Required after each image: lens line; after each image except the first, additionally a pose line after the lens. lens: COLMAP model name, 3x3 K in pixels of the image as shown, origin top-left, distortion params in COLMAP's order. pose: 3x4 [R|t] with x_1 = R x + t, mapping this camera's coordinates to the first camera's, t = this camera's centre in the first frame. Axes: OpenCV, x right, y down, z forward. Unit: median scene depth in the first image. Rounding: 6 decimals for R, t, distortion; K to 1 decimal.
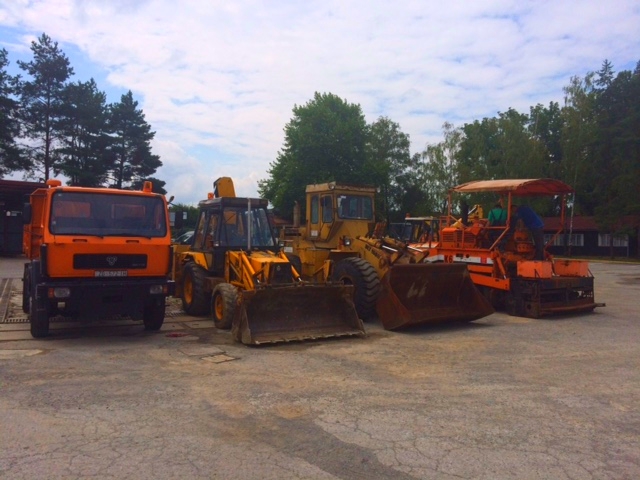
lens RADIAL K [[556.1, 0, 320.0], [0, 556.1, 240.0], [0, 0, 1]] dist [-0.004582, -0.056367]
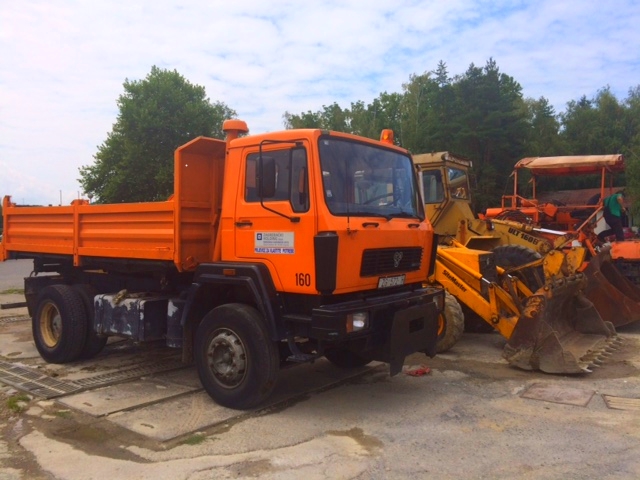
lens RADIAL K [[545.4, 0, 320.0], [0, 545.4, 240.0], [0, 0, 1]] dist [0.122266, -0.221749]
pose [[0.908645, -0.034652, 0.416129, -0.136834], [0.031313, 0.999399, 0.014847, 0.001171], [-0.416393, -0.000460, 0.909184, 0.100732]]
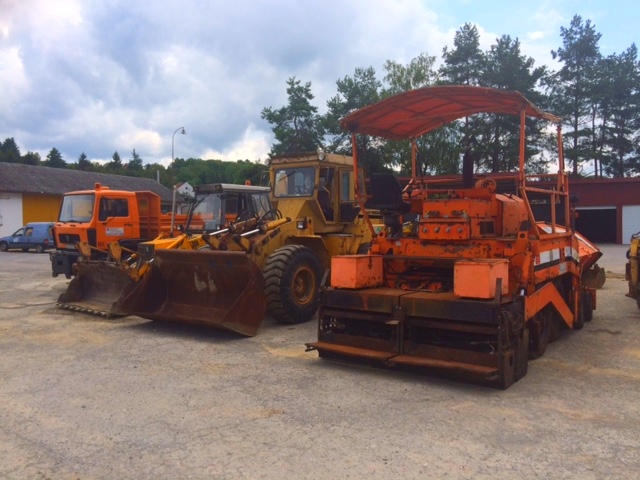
lens RADIAL K [[556.1, 0, 320.0], [0, 556.1, 240.0], [0, 0, 1]] dist [-0.004582, -0.056367]
pose [[0.342414, 0.015315, -0.939424, 0.247051], [0.004979, 0.999824, 0.018114, 0.003394], [0.939536, -0.010880, 0.342277, 0.218445]]
